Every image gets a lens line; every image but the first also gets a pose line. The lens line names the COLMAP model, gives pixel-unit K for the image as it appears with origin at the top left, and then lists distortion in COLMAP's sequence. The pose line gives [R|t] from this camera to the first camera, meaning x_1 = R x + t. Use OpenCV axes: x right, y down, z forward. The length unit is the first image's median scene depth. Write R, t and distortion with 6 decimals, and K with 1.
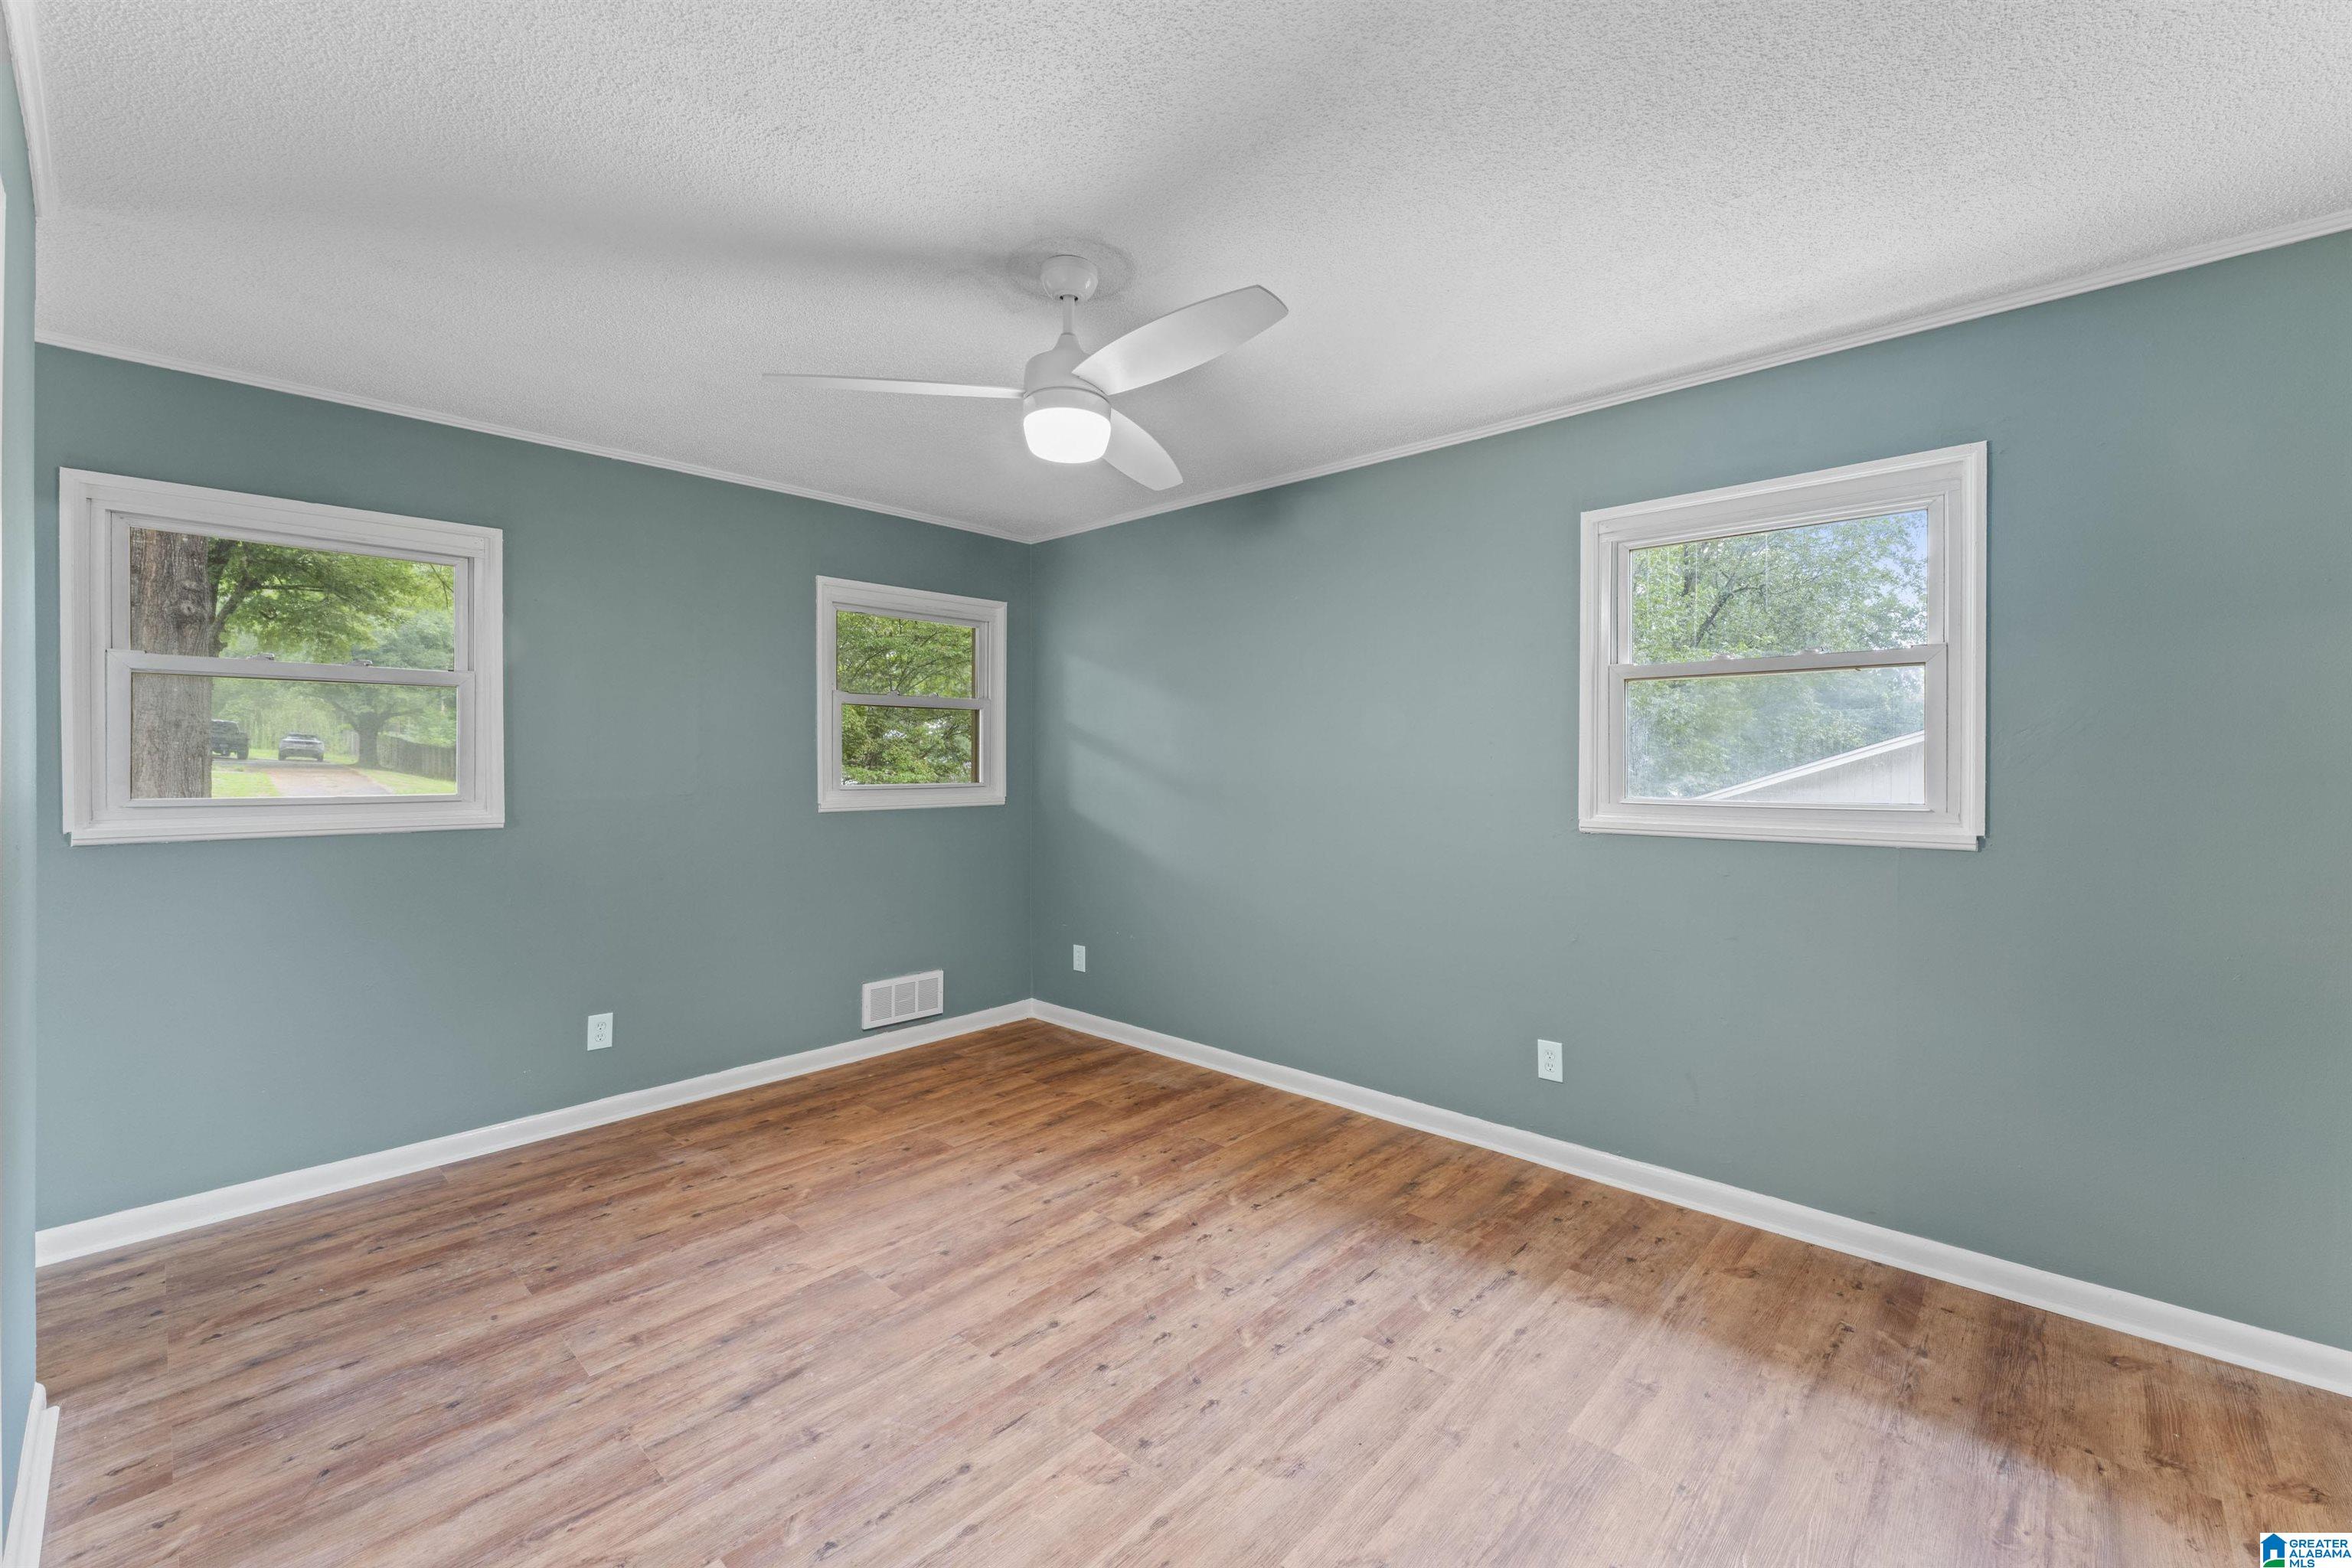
lens RADIAL K [[957.2, 0, 1179.6], [0, 957.2, 802.4], [0, 0, 1]] dist [-0.002281, 0.000251]
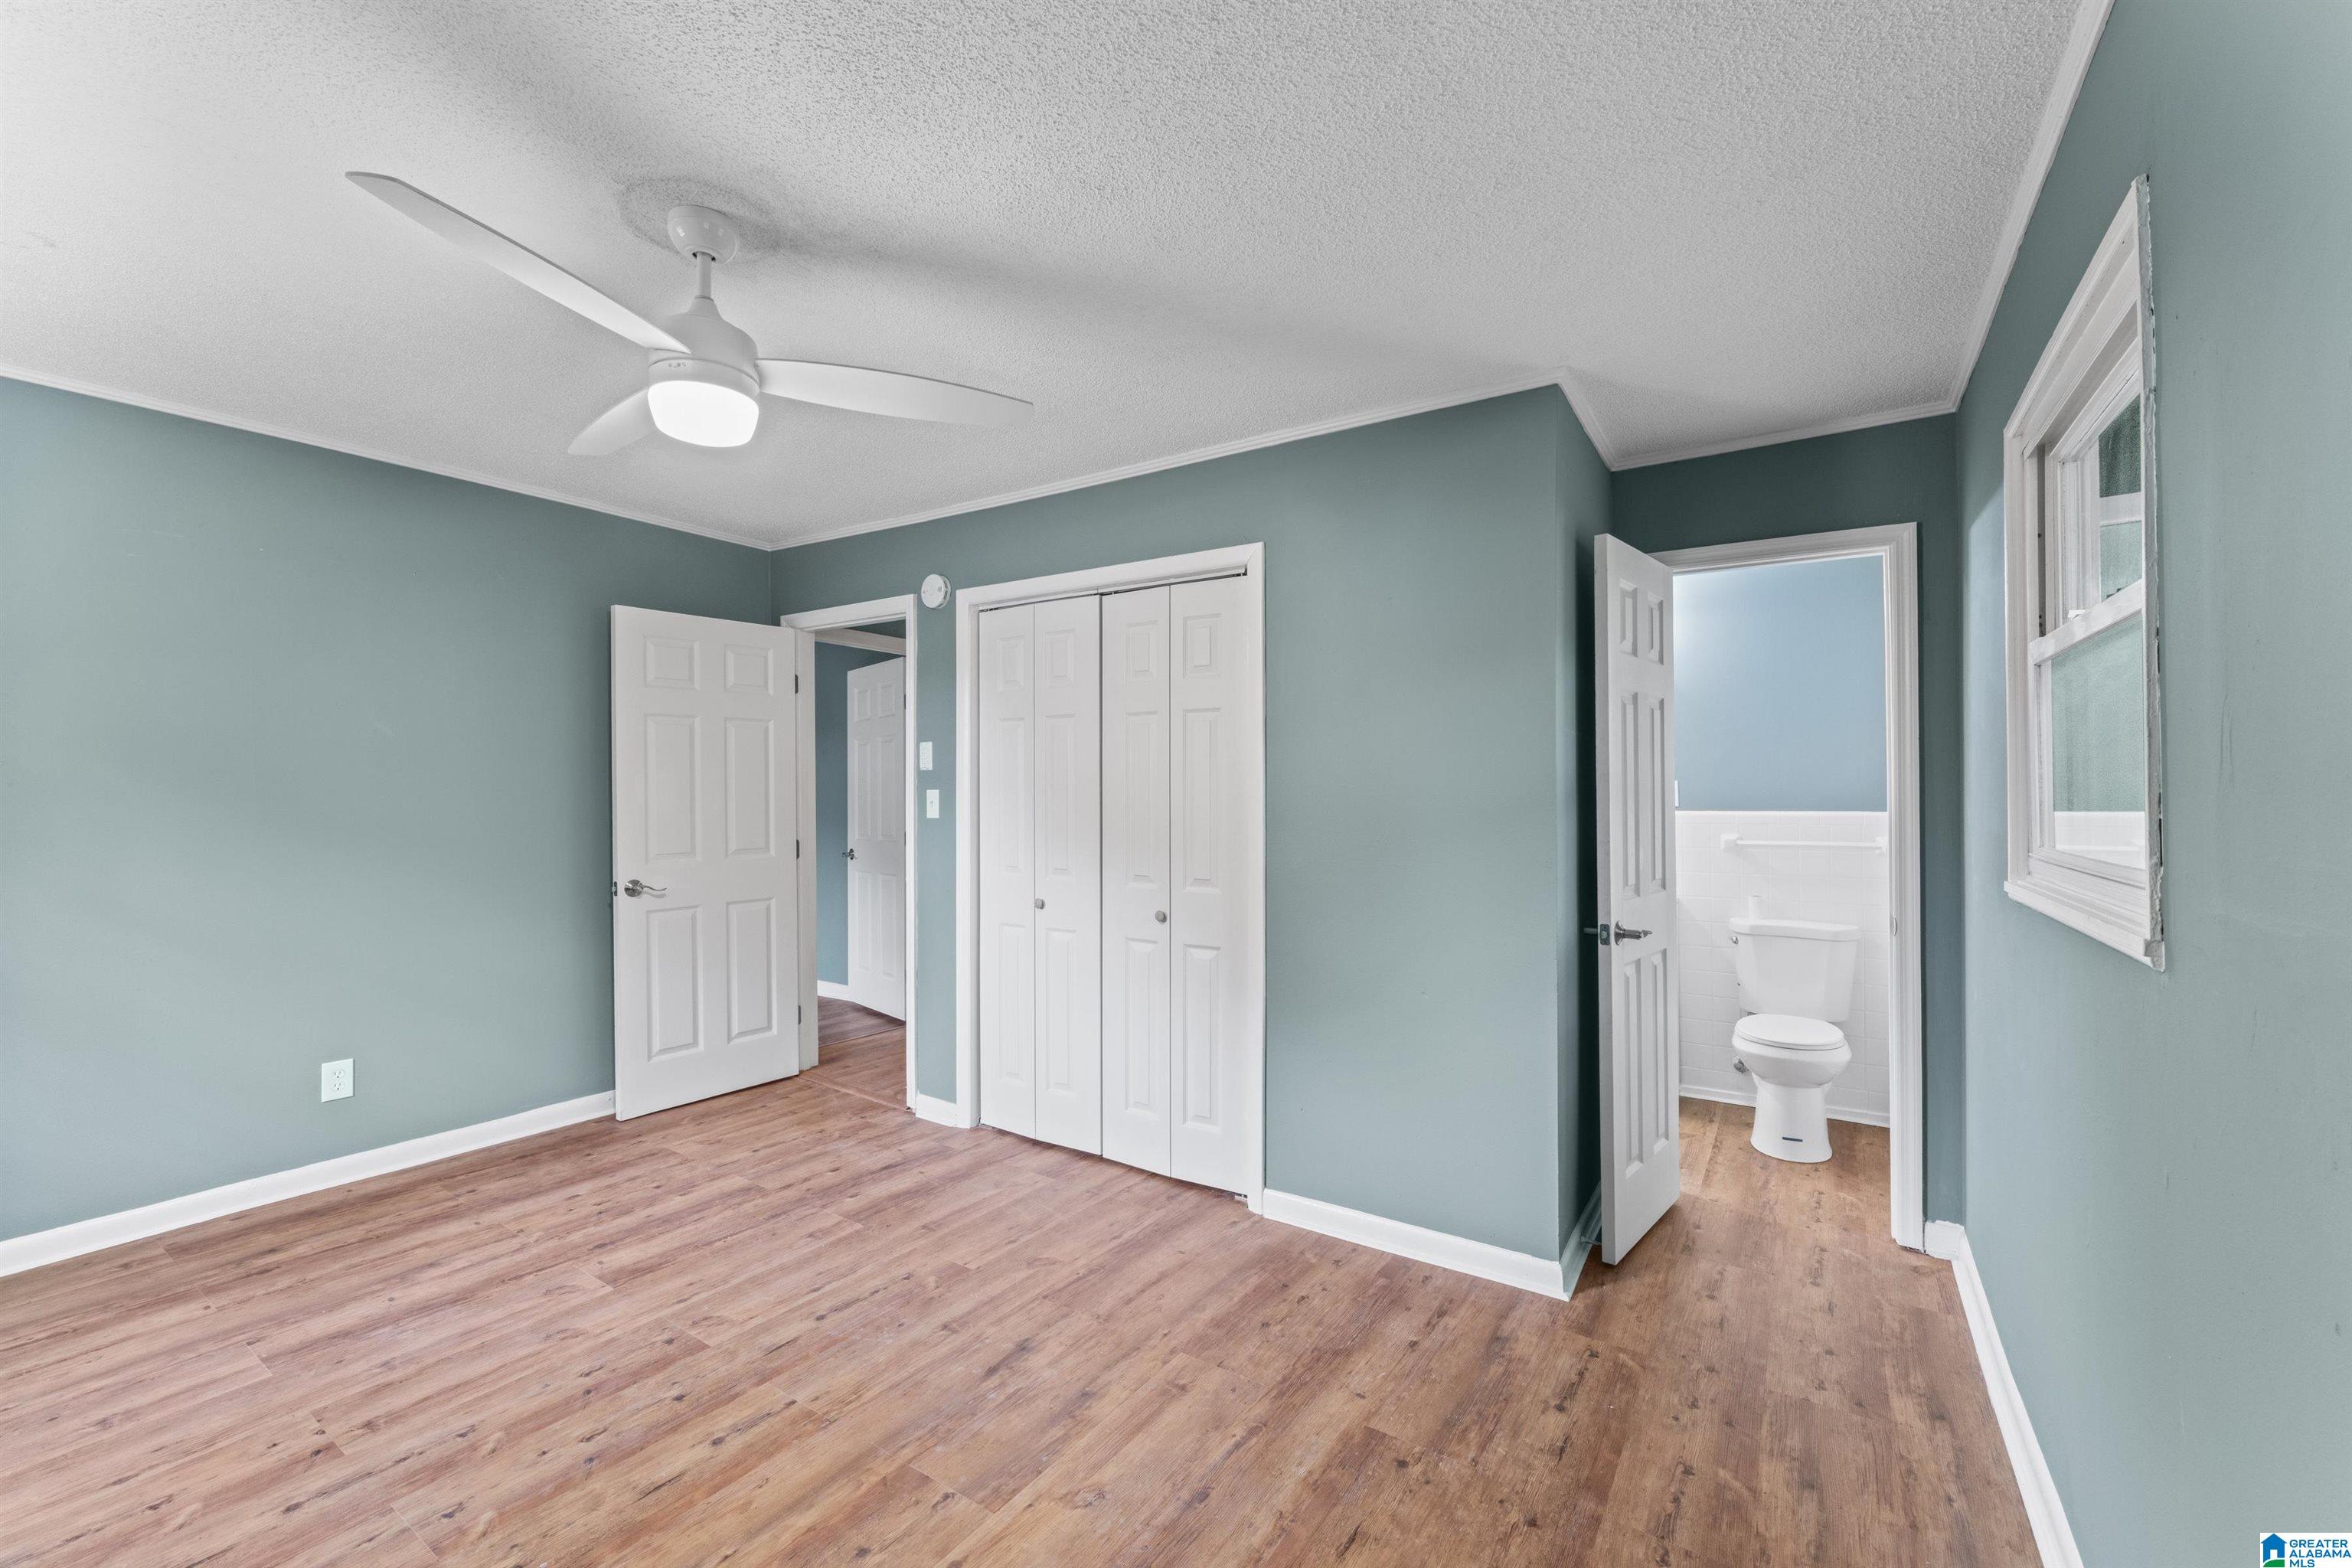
lens RADIAL K [[950.4, 0, 1173.9], [0, 950.4, 791.4], [0, 0, 1]] dist [-0.005287, 0.000170]
pose [[-0.987932, -0.001801, -0.154876, -0.363157], [-0.007757, 0.999253, 0.037861, -0.068397], [0.154692, 0.038606, -0.987208, 1.690270]]
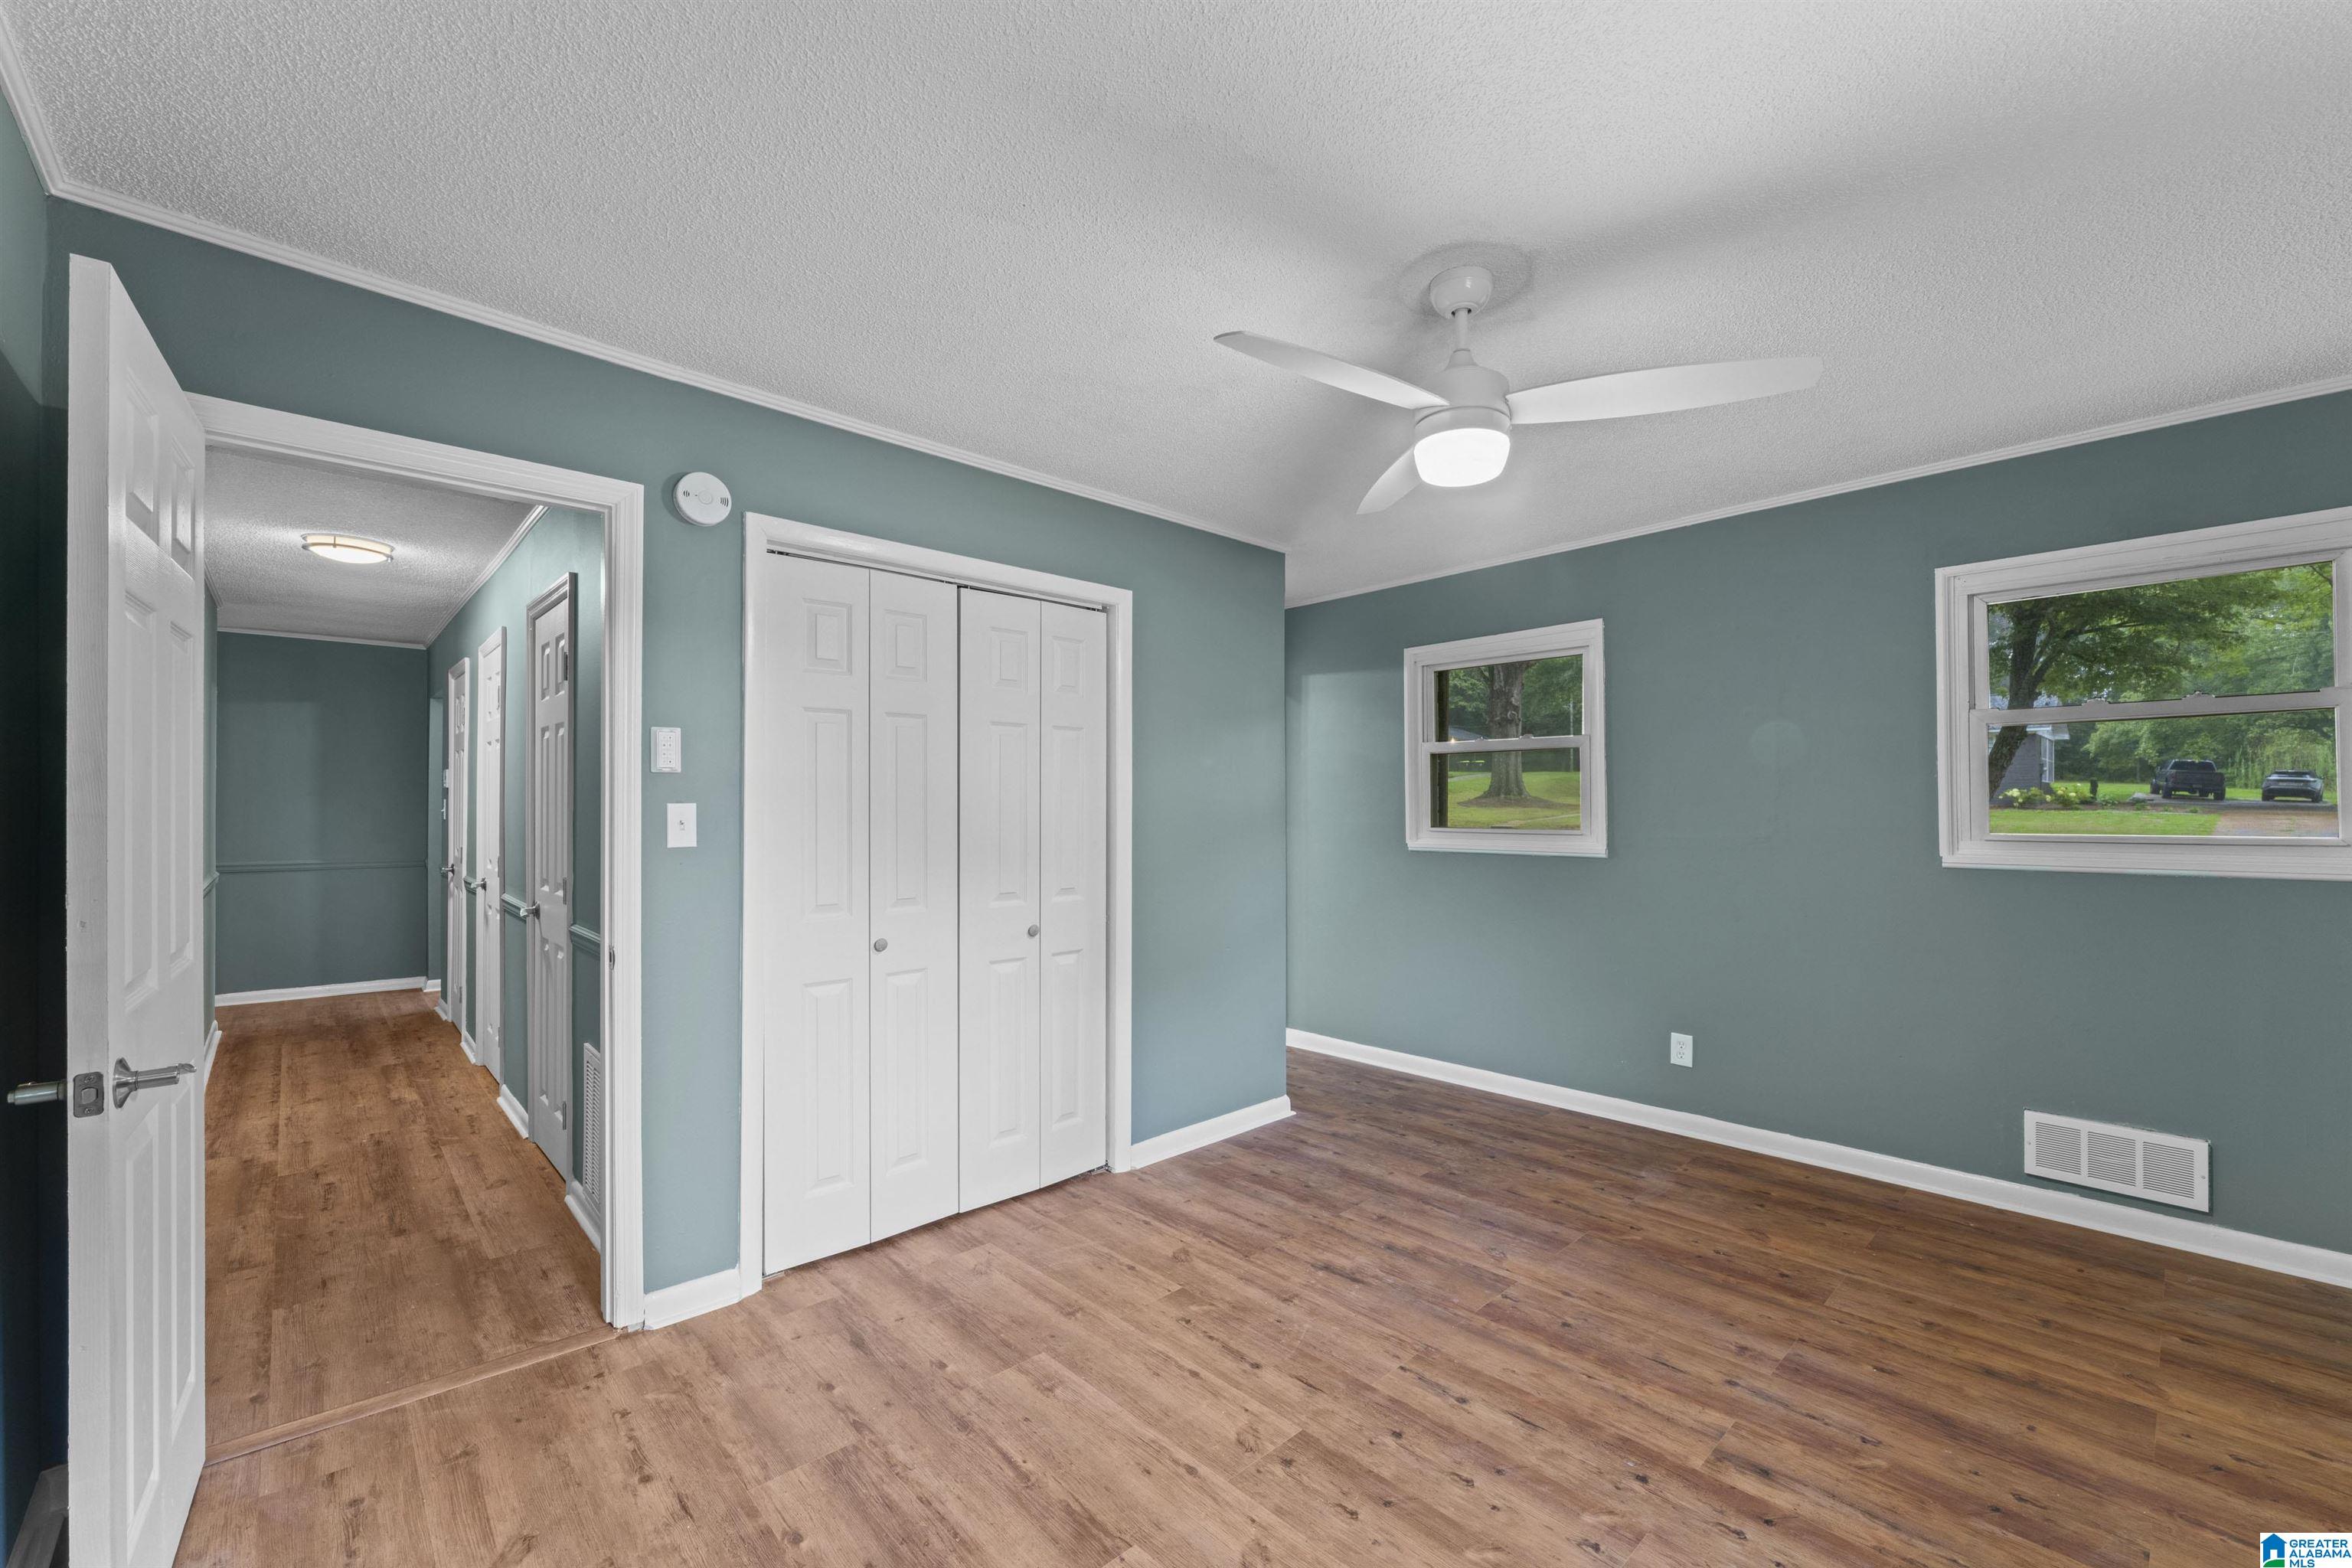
lens RADIAL K [[957.2, 0, 1179.6], [0, 957.2, 802.4], [0, 0, 1]] dist [-0.002281, 0.000251]
pose [[-0.072223, -0.004109, -0.997380, 0.746269], [-0.038675, 0.999251, -0.001316, -0.028567], [0.996638, 0.038479, -0.072328, 0.688705]]
